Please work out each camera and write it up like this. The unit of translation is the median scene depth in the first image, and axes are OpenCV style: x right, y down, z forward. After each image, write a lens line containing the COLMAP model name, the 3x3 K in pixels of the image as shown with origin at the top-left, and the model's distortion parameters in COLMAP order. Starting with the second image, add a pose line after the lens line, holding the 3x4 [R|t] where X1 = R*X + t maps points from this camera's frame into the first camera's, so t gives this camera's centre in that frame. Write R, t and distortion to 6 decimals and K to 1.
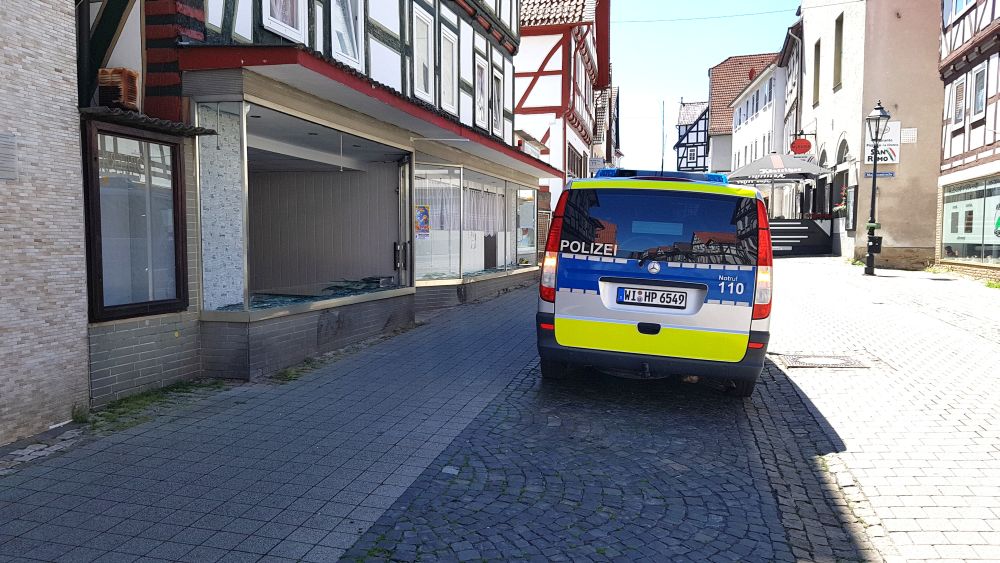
lens RADIAL K [[799.0, 0, 500.0], [0, 799.0, 281.5], [0, 0, 1]] dist [0.045804, -0.120522]
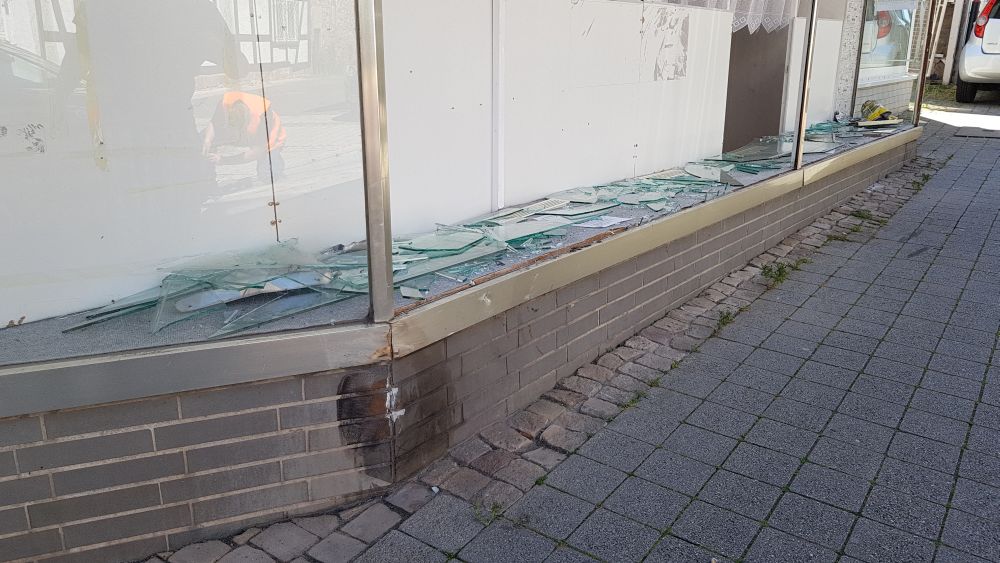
lens RADIAL K [[799.0, 0, 500.0], [0, 799.0, 281.5], [0, 0, 1]] dist [0.045804, -0.120522]
pose [[0.920027, 0.107127, -0.376927, 0.003289], [-0.019292, 0.973121, 0.229483, -0.005163], [0.391379, -0.203859, 0.897365, 0.104957]]
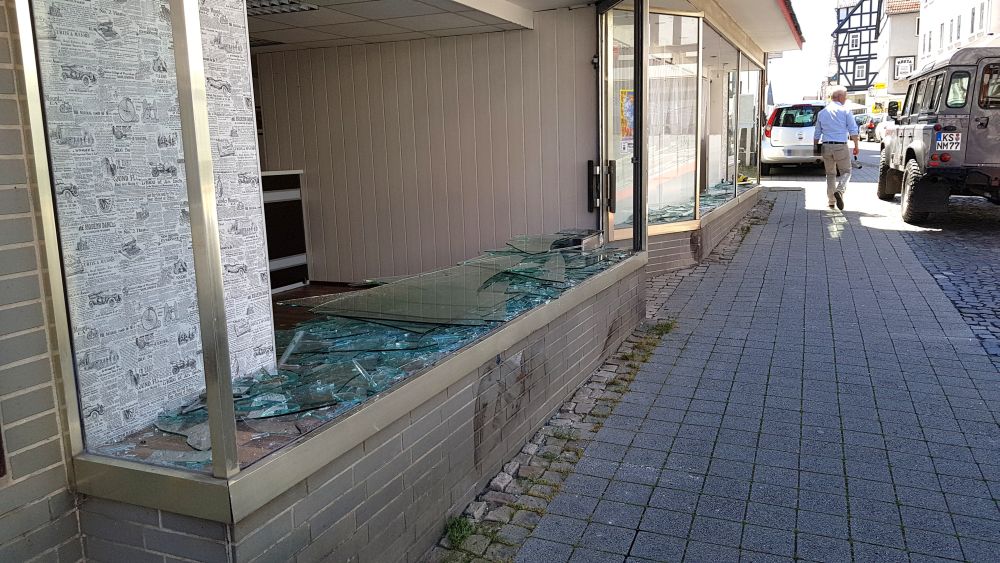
lens RADIAL K [[799.0, 0, 500.0], [0, 799.0, 281.5], [0, 0, 1]] dist [0.045804, -0.120522]
pose [[0.987892, -0.011031, -0.154751, -0.011655], [0.028138, 0.993666, 0.108793, -0.003026], [0.152571, -0.111830, 0.981945, 0.047656]]
